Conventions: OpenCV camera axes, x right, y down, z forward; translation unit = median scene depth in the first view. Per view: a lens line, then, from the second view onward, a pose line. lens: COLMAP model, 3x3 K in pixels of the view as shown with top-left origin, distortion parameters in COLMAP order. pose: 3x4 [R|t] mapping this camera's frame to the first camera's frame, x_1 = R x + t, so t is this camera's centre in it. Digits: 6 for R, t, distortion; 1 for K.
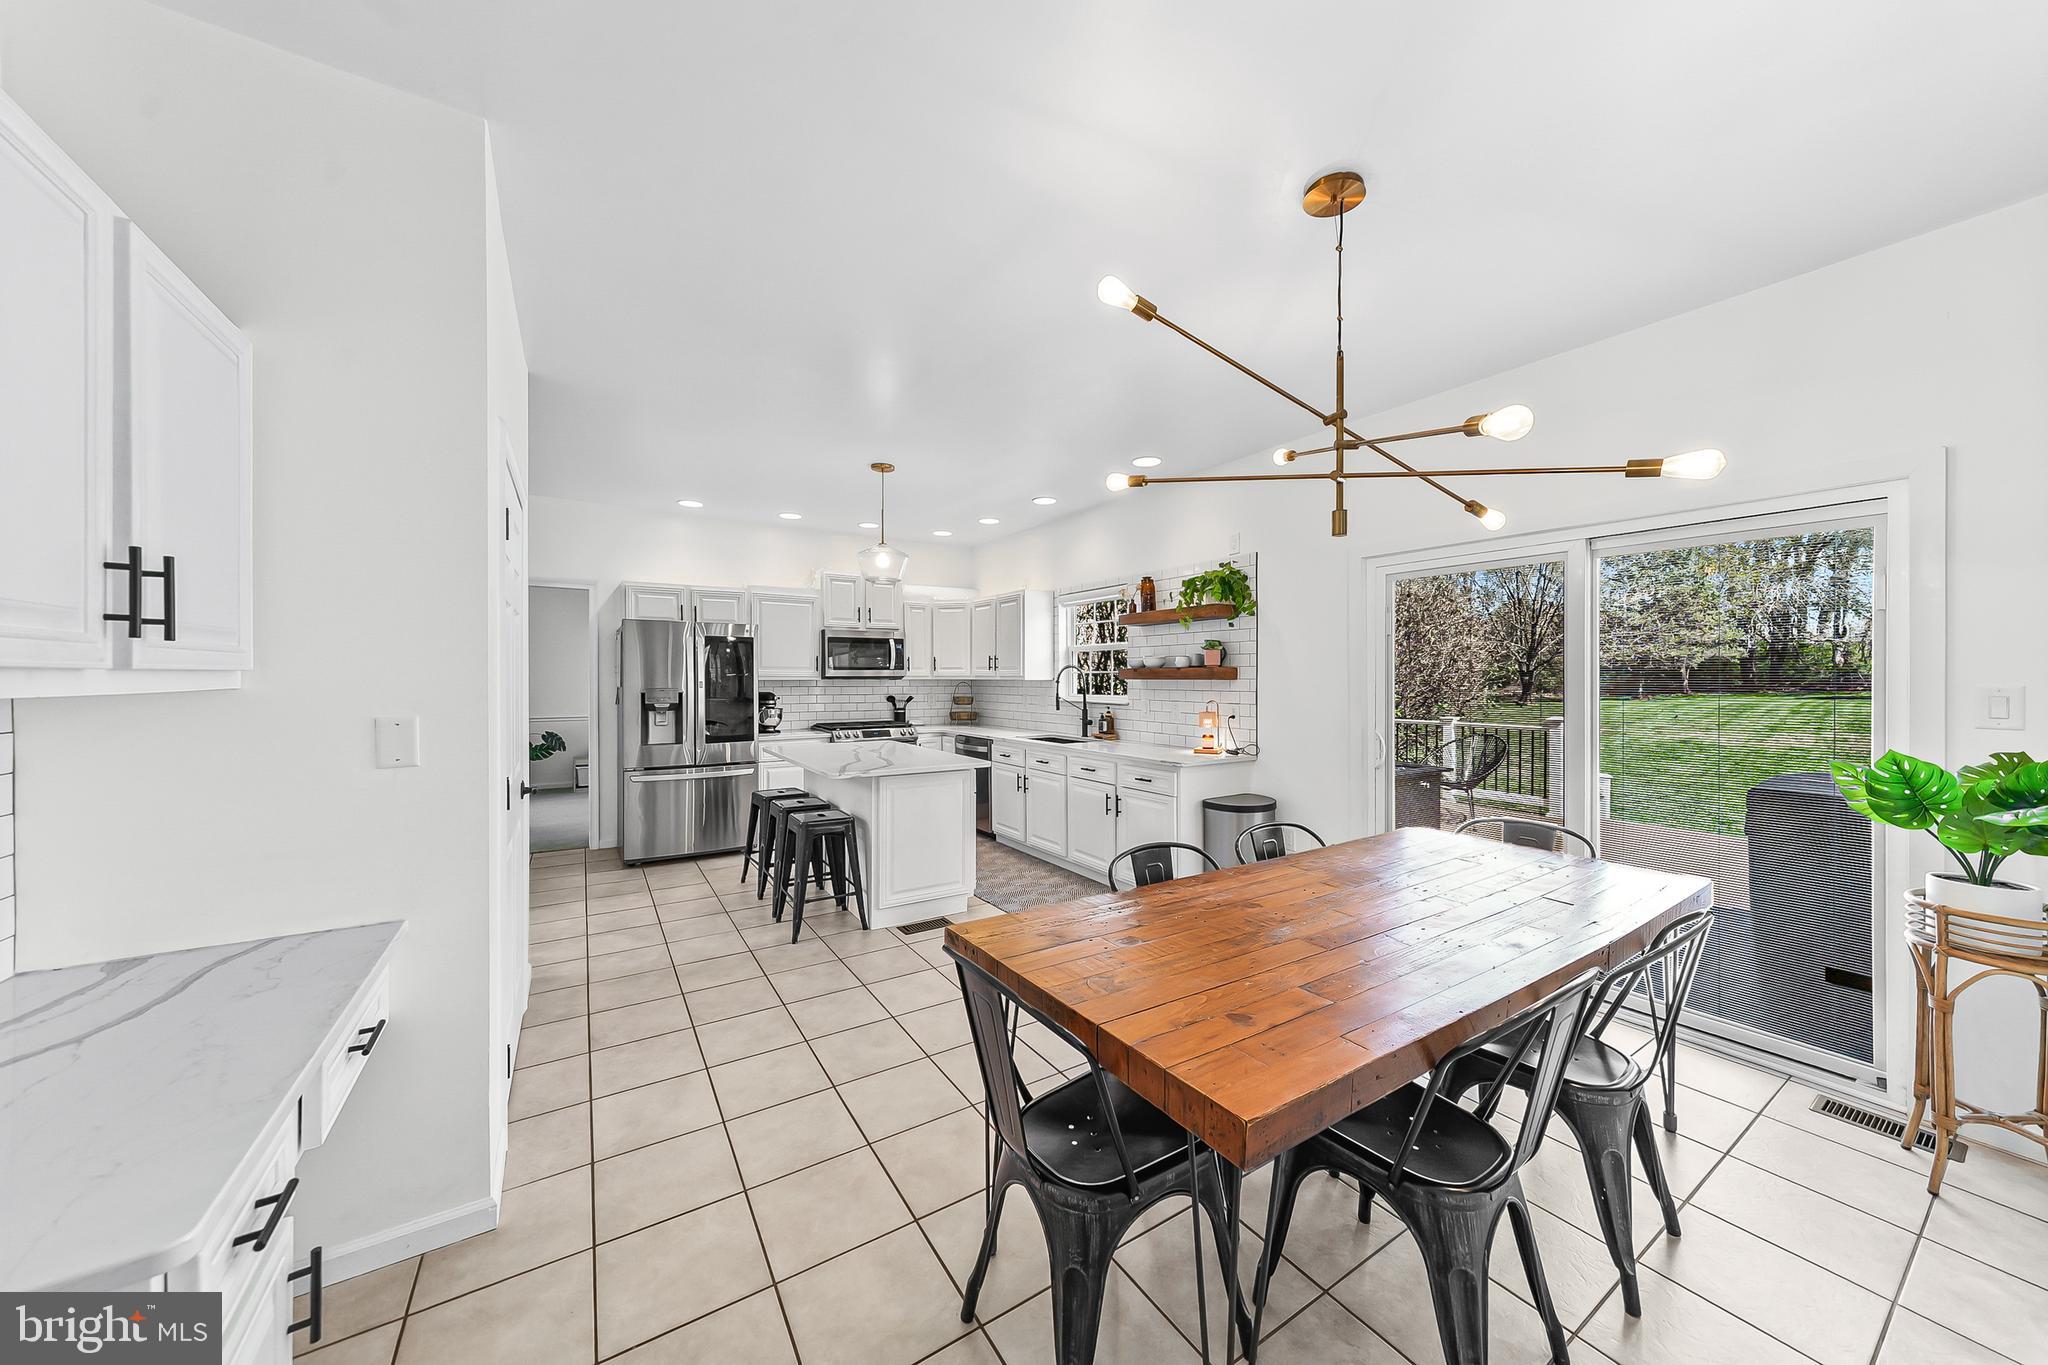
lens RADIAL K [[679.2, 0, 1021.5], [0, 679.2, 682.2], [0, 0, 1]] dist [-0.009226, 0.000016]
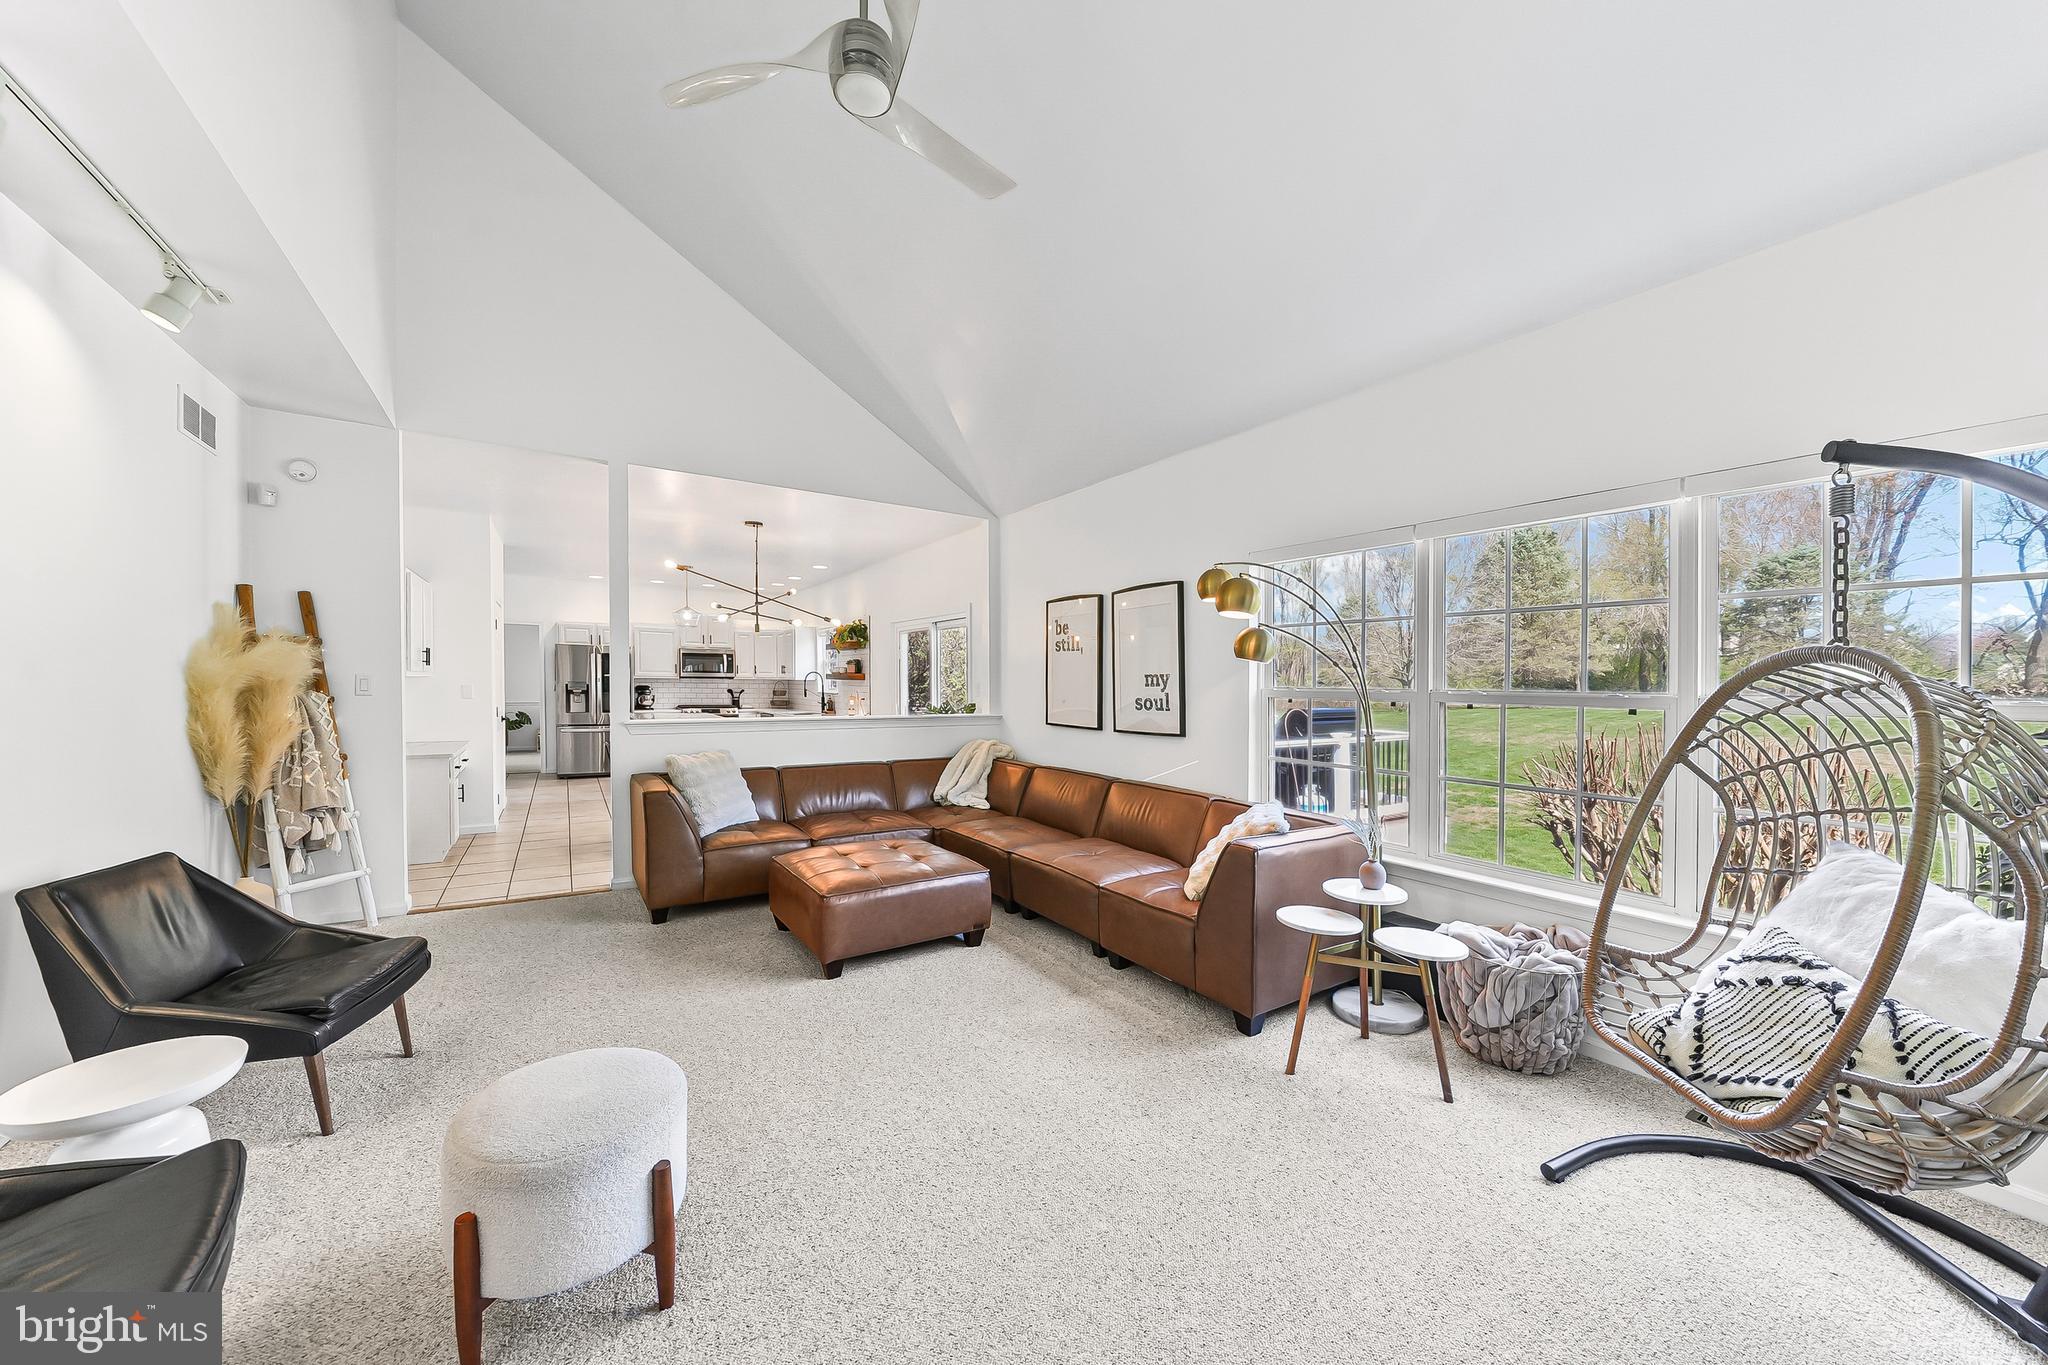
lens RADIAL K [[730.0, 0, 1015.5], [0, 730.0, 701.8], [0, 0, 1]] dist [-0.000345, 0.000030]
pose [[0.999671, 0.011812, -0.022785, 0.623607], [-0.011345, 0.999725, 0.020527, 0.008353], [0.023021, -0.020262, 0.999530, -0.844766]]
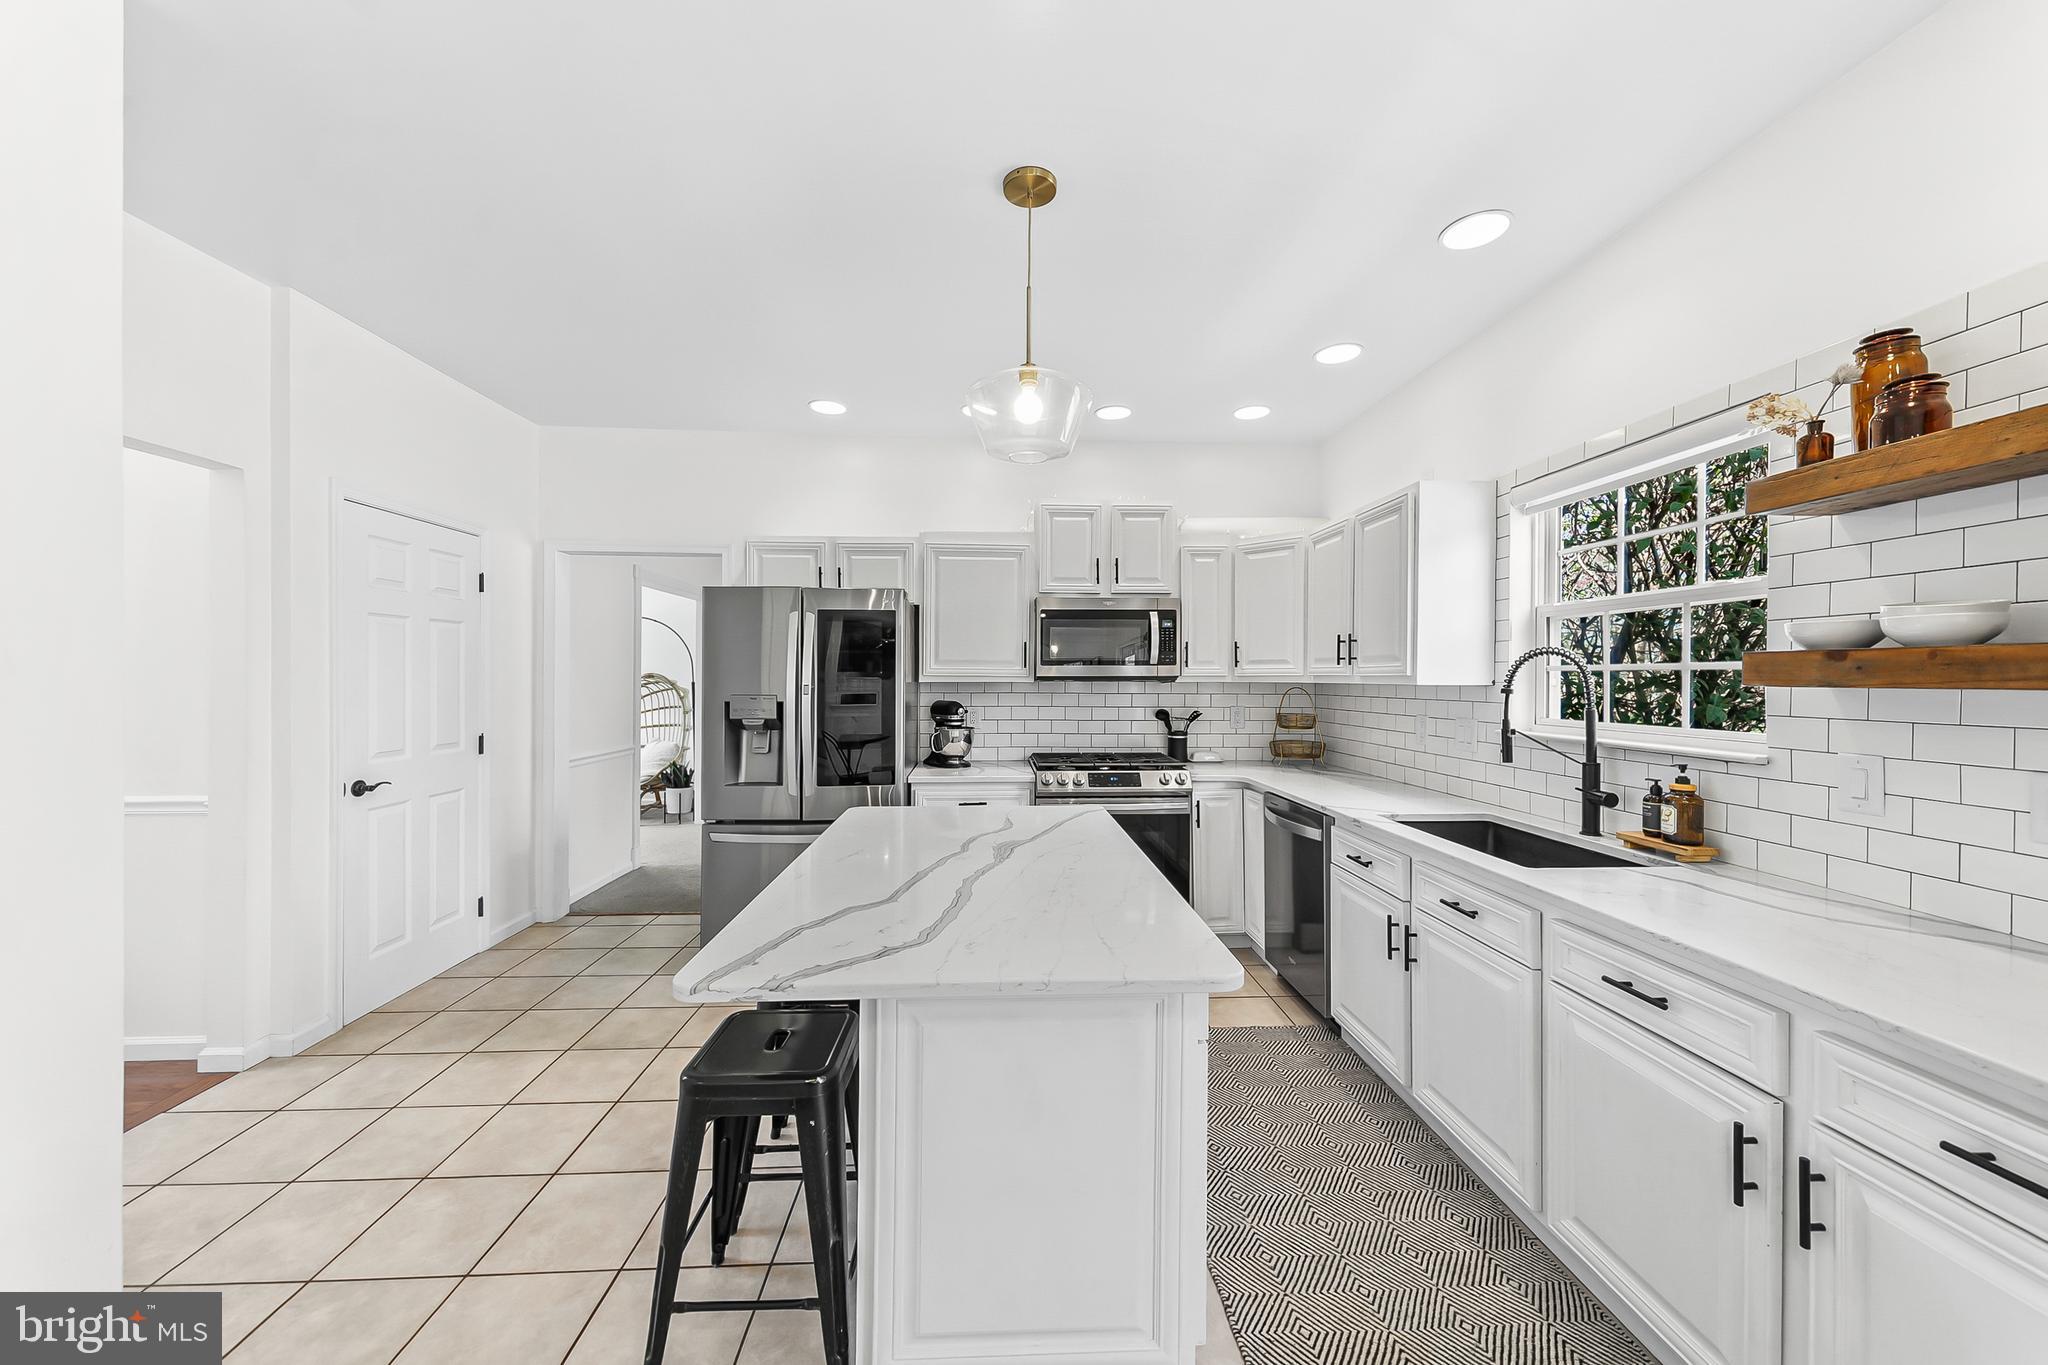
lens RADIAL K [[727.8, 0, 1024.0], [0, 727.8, 682.5], [0, 0, 1]] dist [-0.004593, -0.000040]
pose [[0.868506, 0.005637, -0.495647, 0.017746], [-0.006220, 0.999981, 0.000472, -0.003620], [0.495640, 0.002673, 0.868524, 0.476170]]
